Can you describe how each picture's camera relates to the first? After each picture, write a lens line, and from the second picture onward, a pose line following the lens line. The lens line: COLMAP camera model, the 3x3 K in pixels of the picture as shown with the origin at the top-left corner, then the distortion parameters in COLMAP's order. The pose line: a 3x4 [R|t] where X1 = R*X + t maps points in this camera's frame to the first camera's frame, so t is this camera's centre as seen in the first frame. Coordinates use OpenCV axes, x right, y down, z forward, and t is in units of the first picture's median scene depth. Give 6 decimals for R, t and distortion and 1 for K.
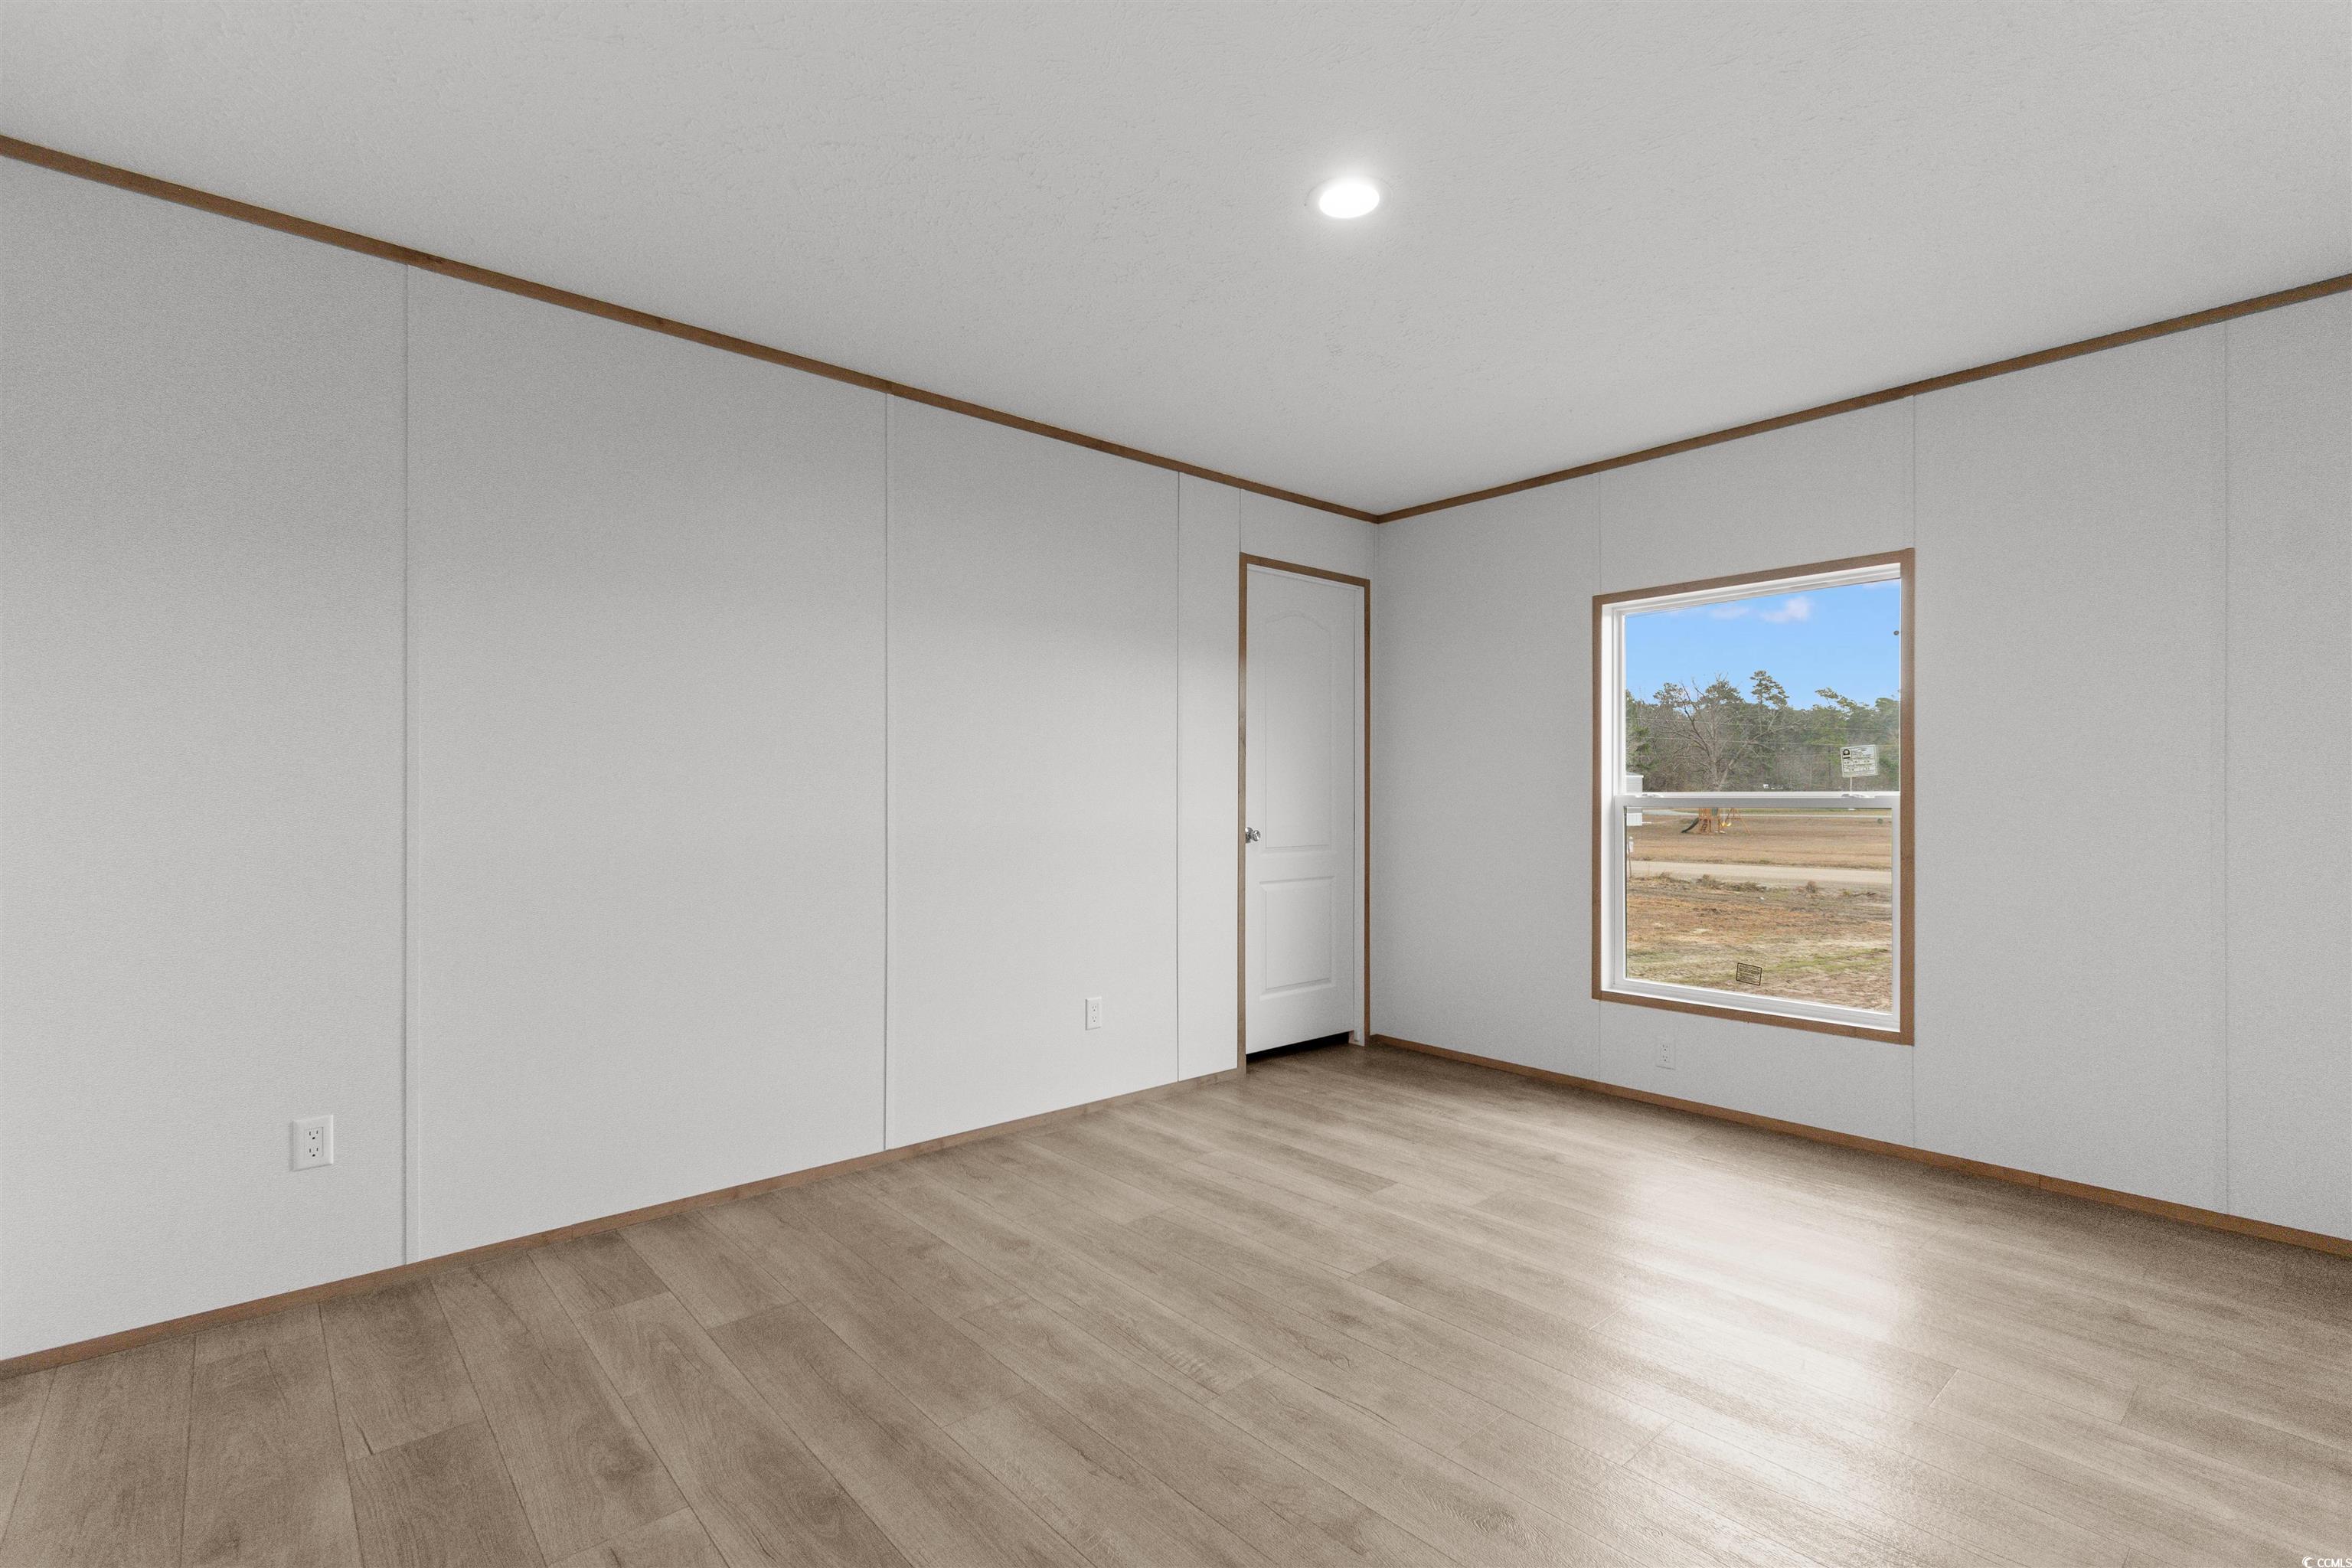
lens RADIAL K [[1076.8, 0, 1178.1], [0, 1076.8, 786.6], [0, 0, 1]] dist [0.000310, 0.007735]
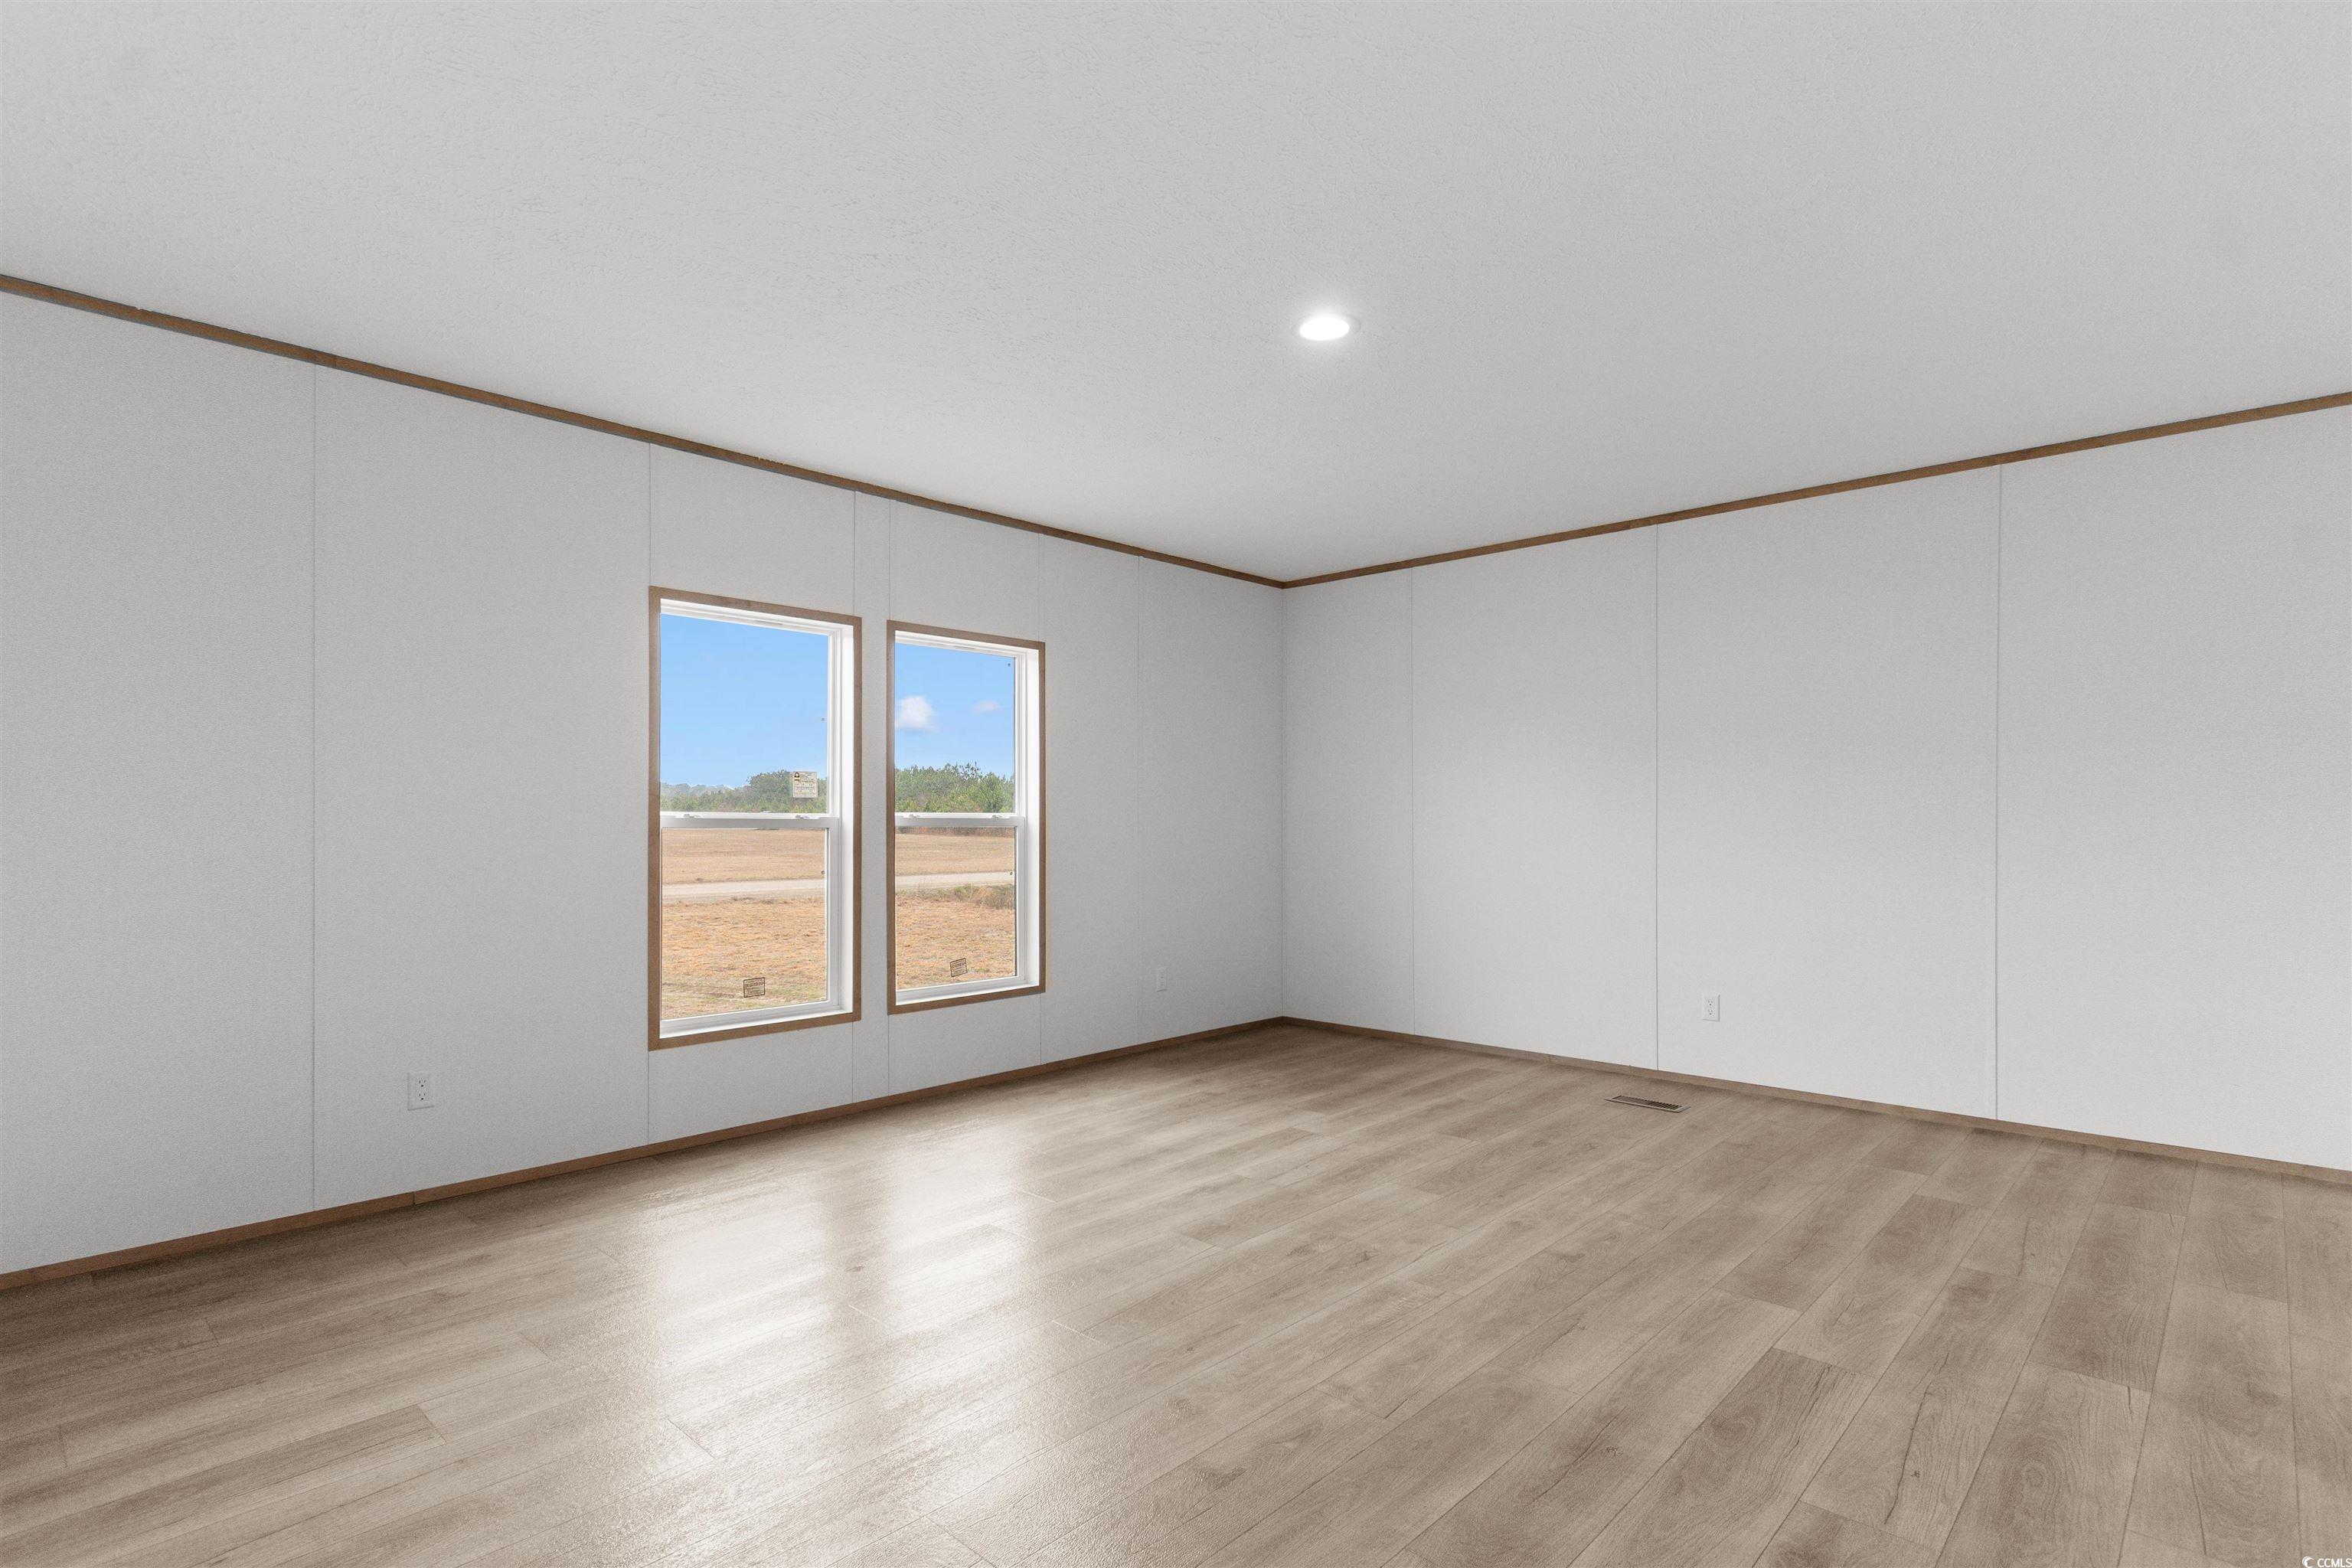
lens RADIAL K [[1150.0, 0, 1173.5], [0, 1150.0, 824.0], [0, 0, 1]] dist [-0.003759, -0.000908]
pose [[-0.088732, -0.004815, 0.996044, -1.155740], [-0.006537, 0.999970, 0.004252, 0.015455], [-0.996034, -0.006134, -0.088760, 1.318656]]
